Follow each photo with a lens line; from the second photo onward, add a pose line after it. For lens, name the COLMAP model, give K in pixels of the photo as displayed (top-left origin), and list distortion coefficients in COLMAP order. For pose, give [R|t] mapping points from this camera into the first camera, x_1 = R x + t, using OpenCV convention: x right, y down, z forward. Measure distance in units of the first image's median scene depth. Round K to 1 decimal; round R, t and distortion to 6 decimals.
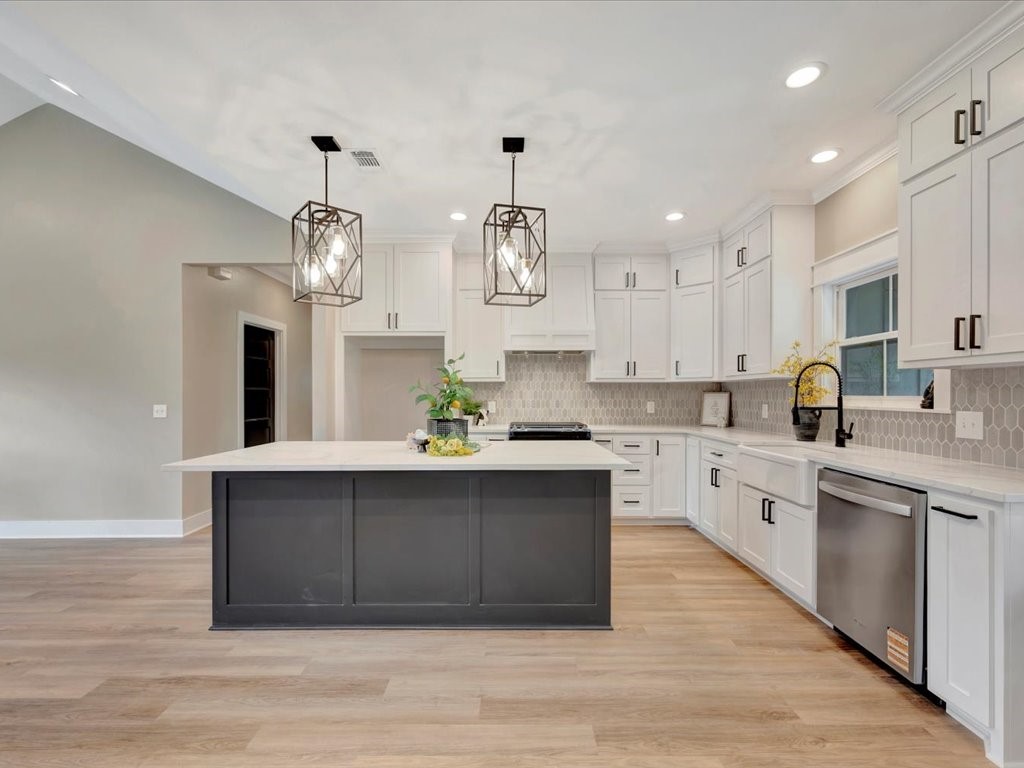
lens RADIAL K [[456.1, 0, 510.9], [0, 456.1, 391.0], [0, 0, 1]] dist [0.001910, -0.001397]
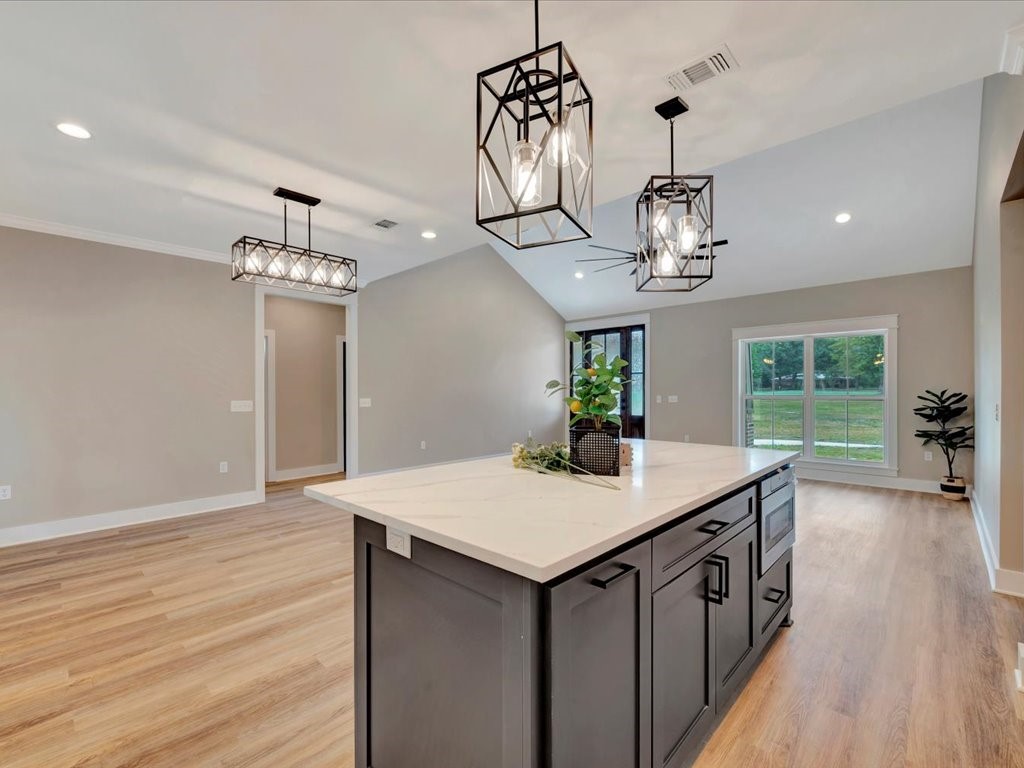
lens RADIAL K [[456.1, 0, 510.9], [0, 456.1, 391.0], [0, 0, 1]] dist [0.001910, -0.001397]
pose [[-0.691674, 0.006118, -0.722184, 0.494415], [0.011767, 0.999927, -0.002799, 0.008911], [0.722114, -0.010434, -0.691695, 1.538968]]
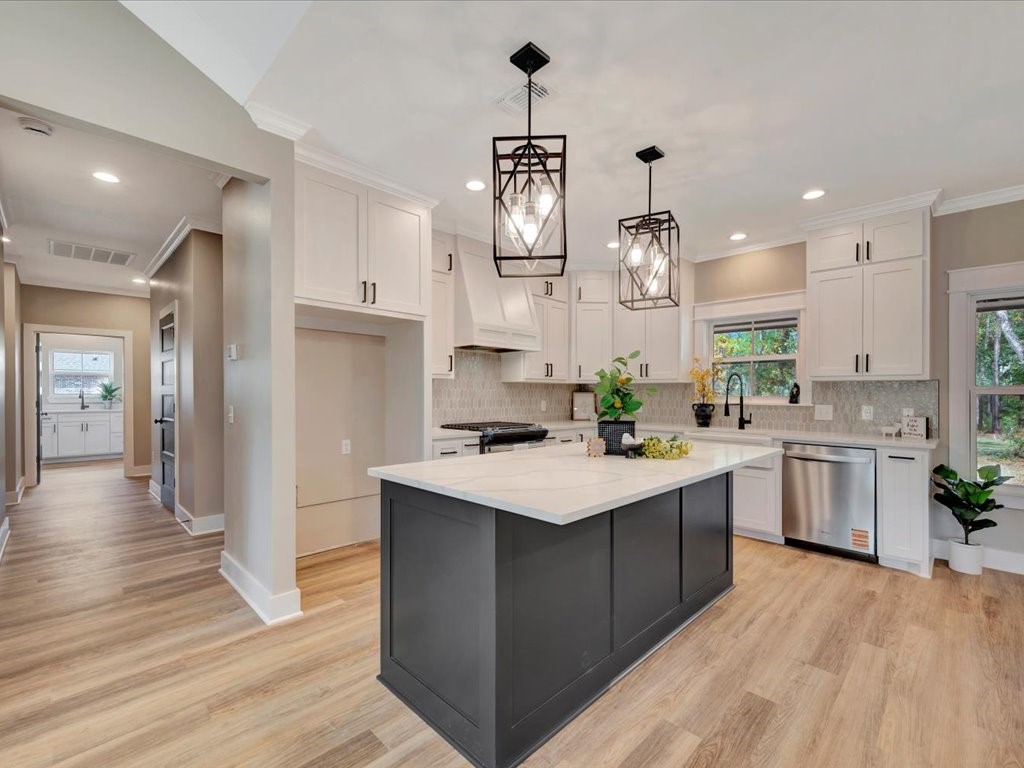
lens RADIAL K [[456.1, 0, 510.9], [0, 456.1, 391.0], [0, 0, 1]] dist [0.001910, -0.001397]
pose [[0.707201, 0.005264, 0.706993, -1.064953], [-0.009941, 0.999947, 0.002499, -0.002644], [-0.706942, -0.008796, 0.707216, 0.551119]]
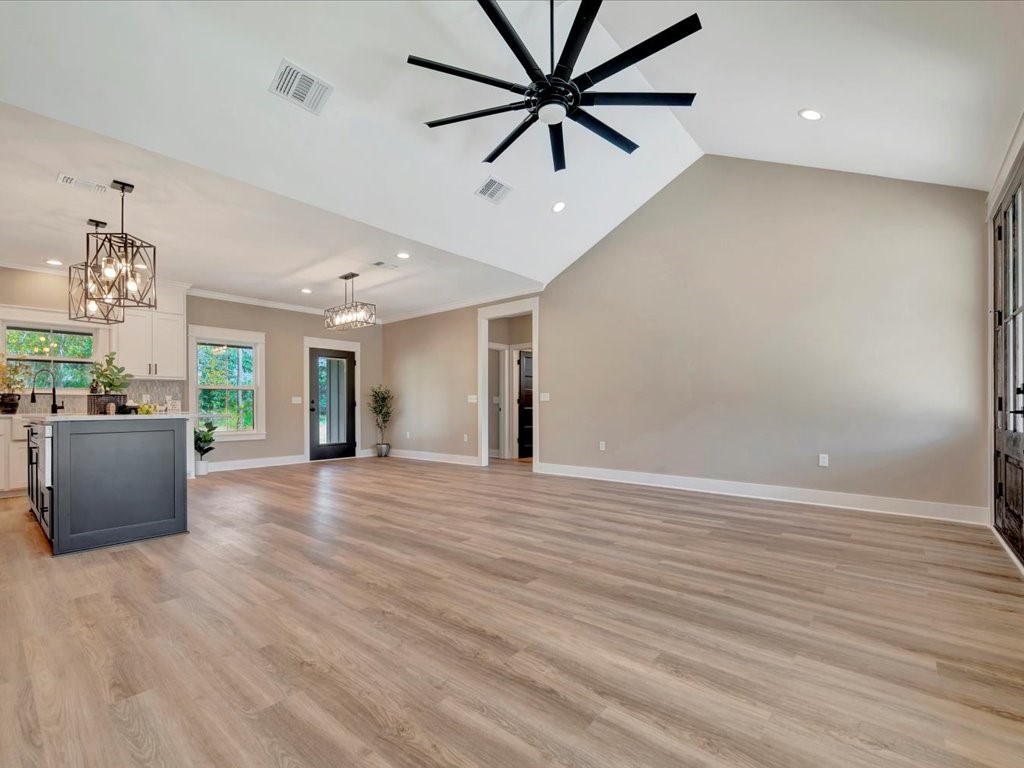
lens RADIAL K [[466.1, 0, 509.9], [0, 466.1, 406.9], [0, 0, 1]] dist [0.000163, -0.000297]
pose [[-0.752871, 0.004315, 0.658154, -2.403626], [0.002597, 0.999990, -0.003585, 0.124084], [-0.658163, -0.000990, -0.752875, 1.434645]]
